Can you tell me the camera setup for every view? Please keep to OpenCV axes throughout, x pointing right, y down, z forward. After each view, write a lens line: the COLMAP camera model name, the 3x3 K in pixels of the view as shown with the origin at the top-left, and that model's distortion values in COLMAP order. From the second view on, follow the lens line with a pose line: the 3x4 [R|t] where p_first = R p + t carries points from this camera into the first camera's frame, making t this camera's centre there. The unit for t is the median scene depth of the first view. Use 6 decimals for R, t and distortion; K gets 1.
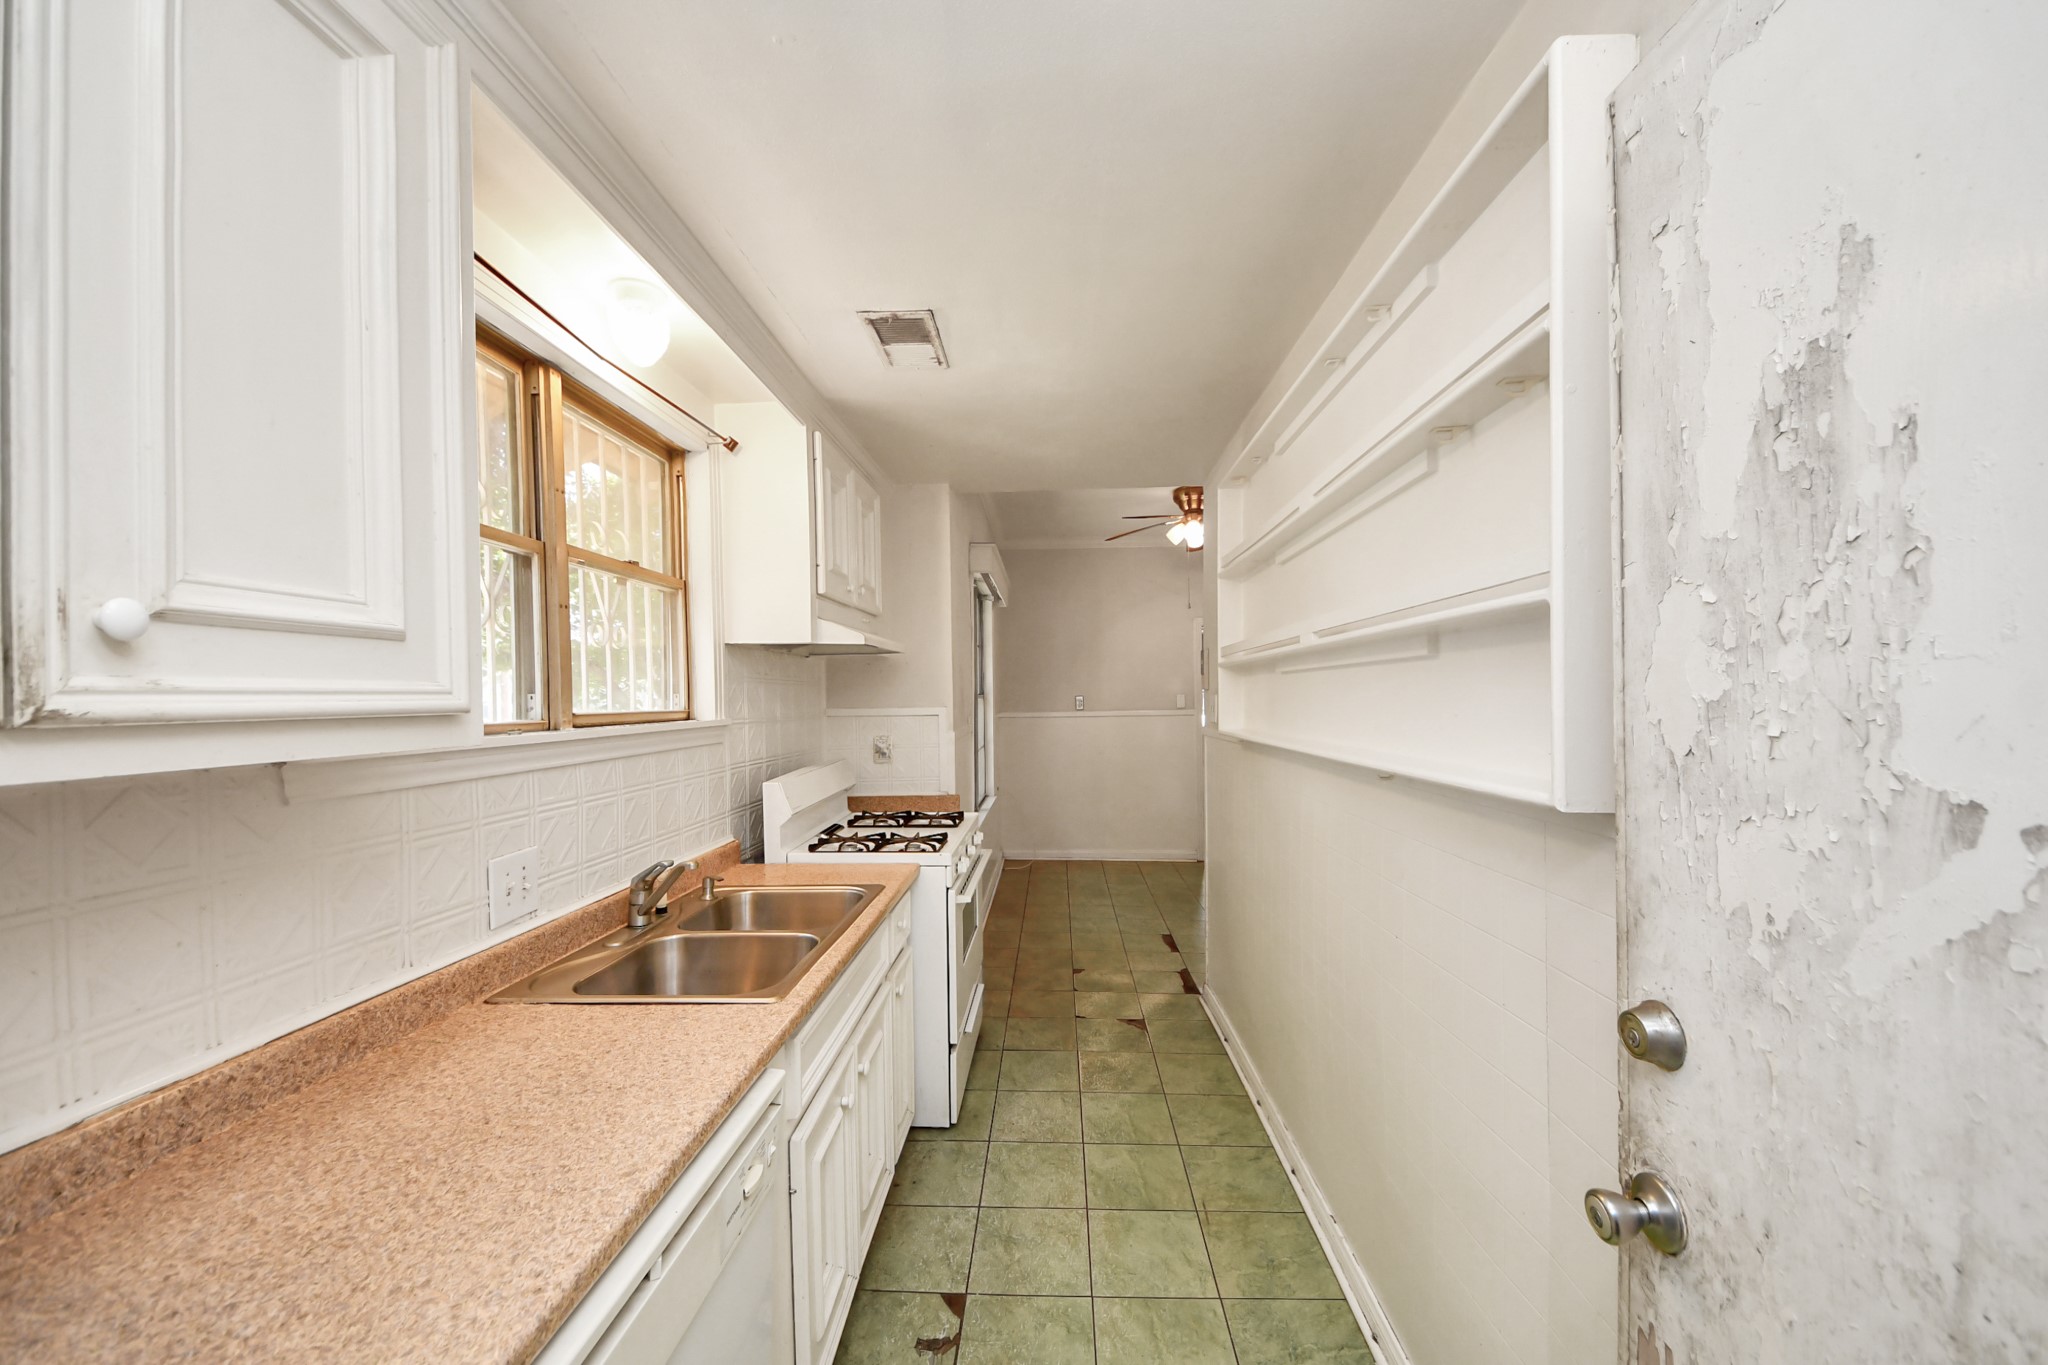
lens RADIAL K [[733.7, 0, 1027.2], [0, 733.7, 635.0], [0, 0, 1]] dist [0.039583, -0.024412]
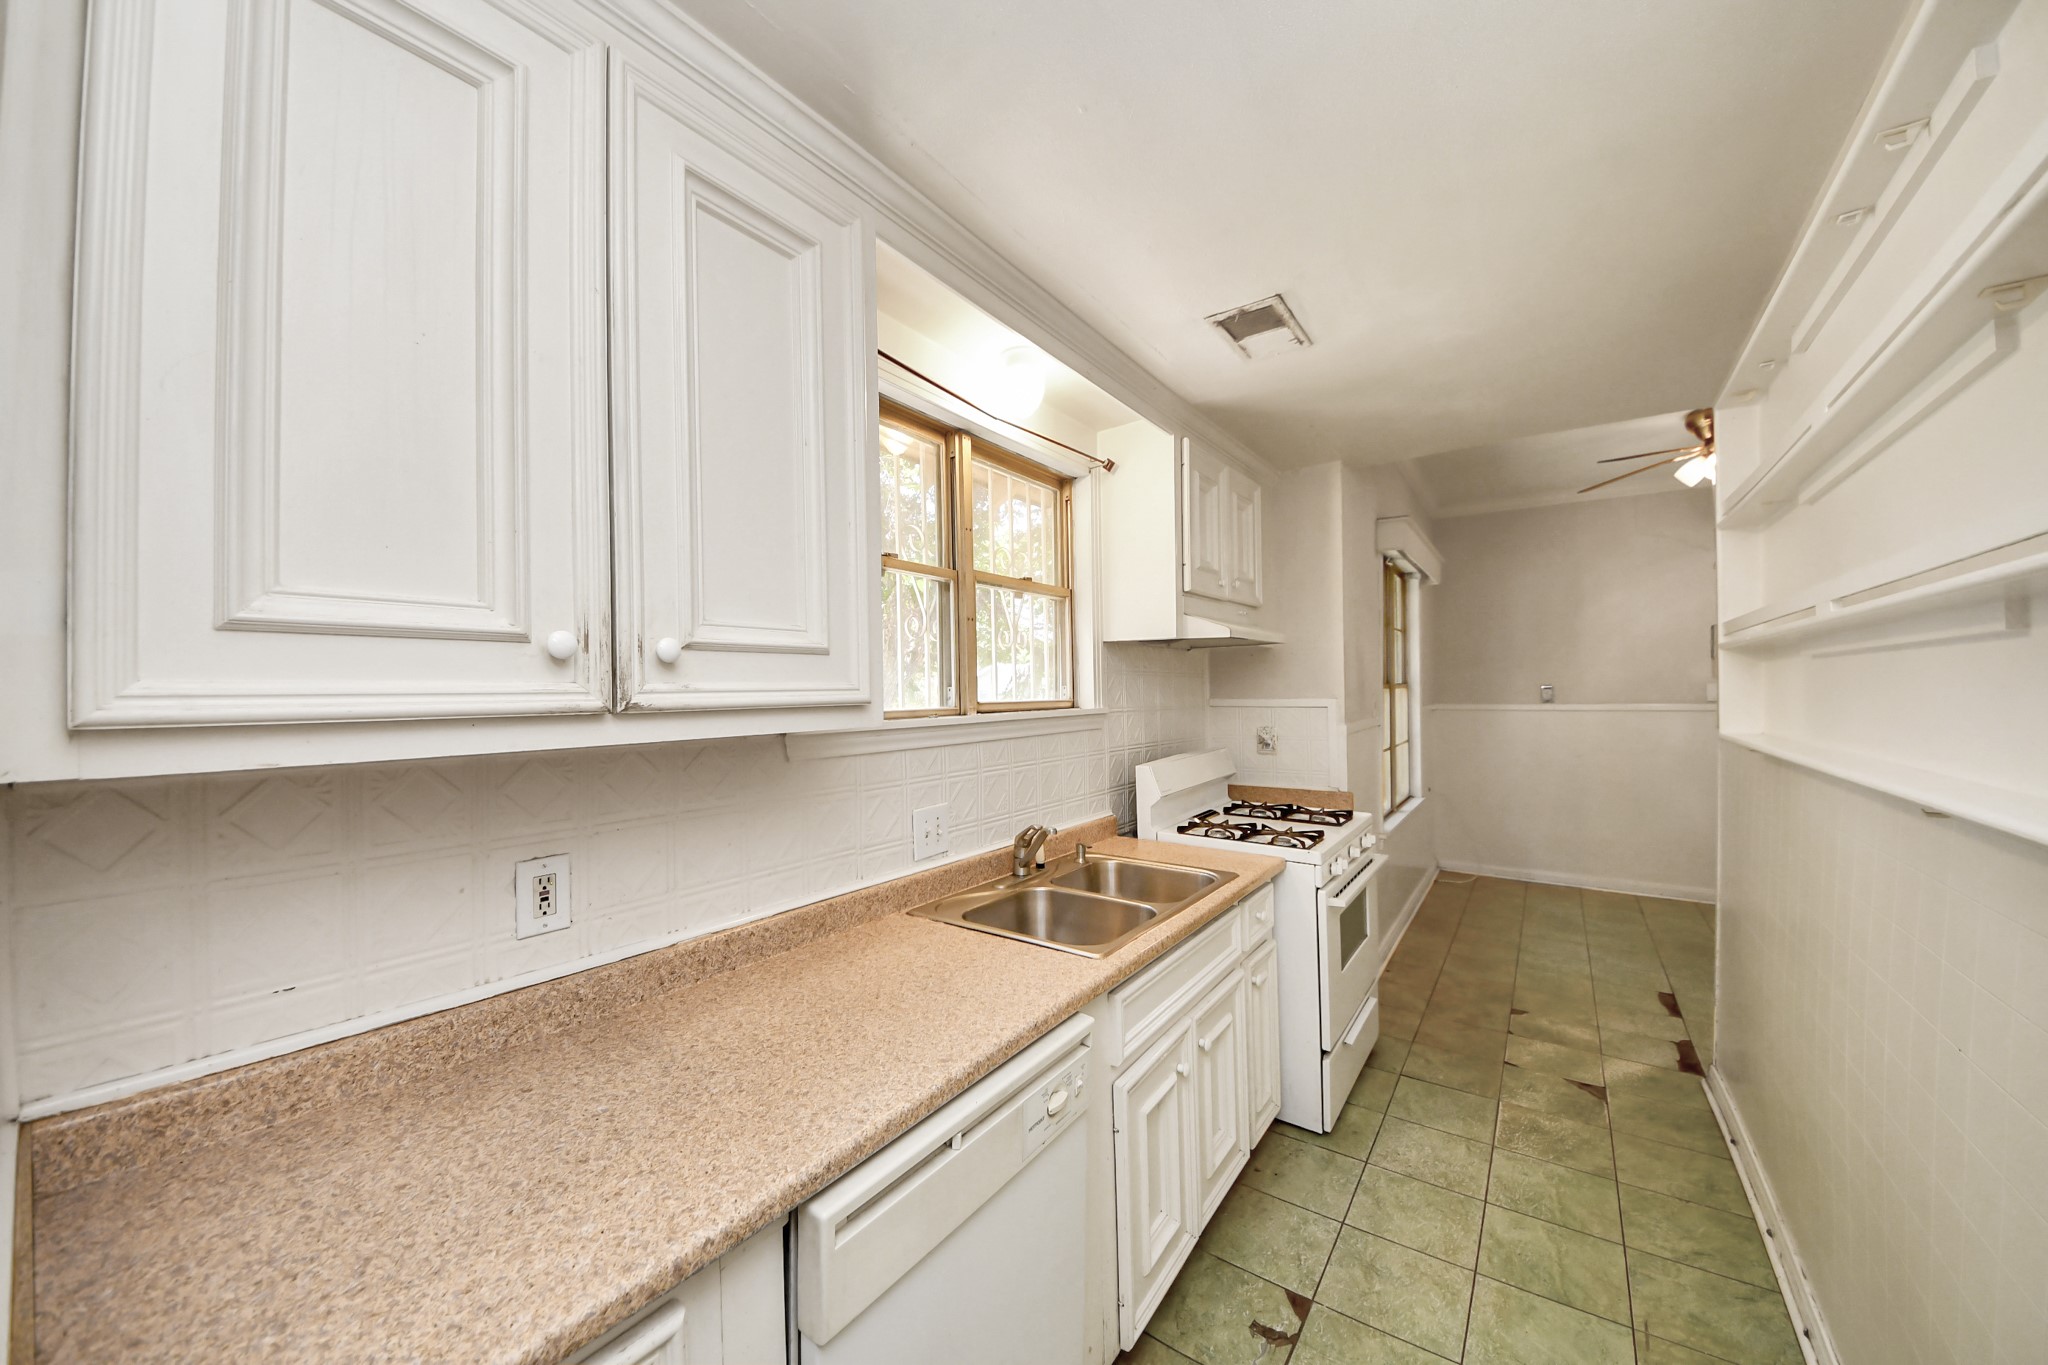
lens RADIAL K [[712.8, 0, 1031.8], [0, 712.8, 629.9], [0, 0, 1]] dist [0.040736, -0.027404]
pose [[0.839024, -0.043149, -0.542381, 0.117789], [0.046775, 0.998880, -0.007108, -0.004810], [0.542081, -0.019406, 0.840102, 0.015152]]
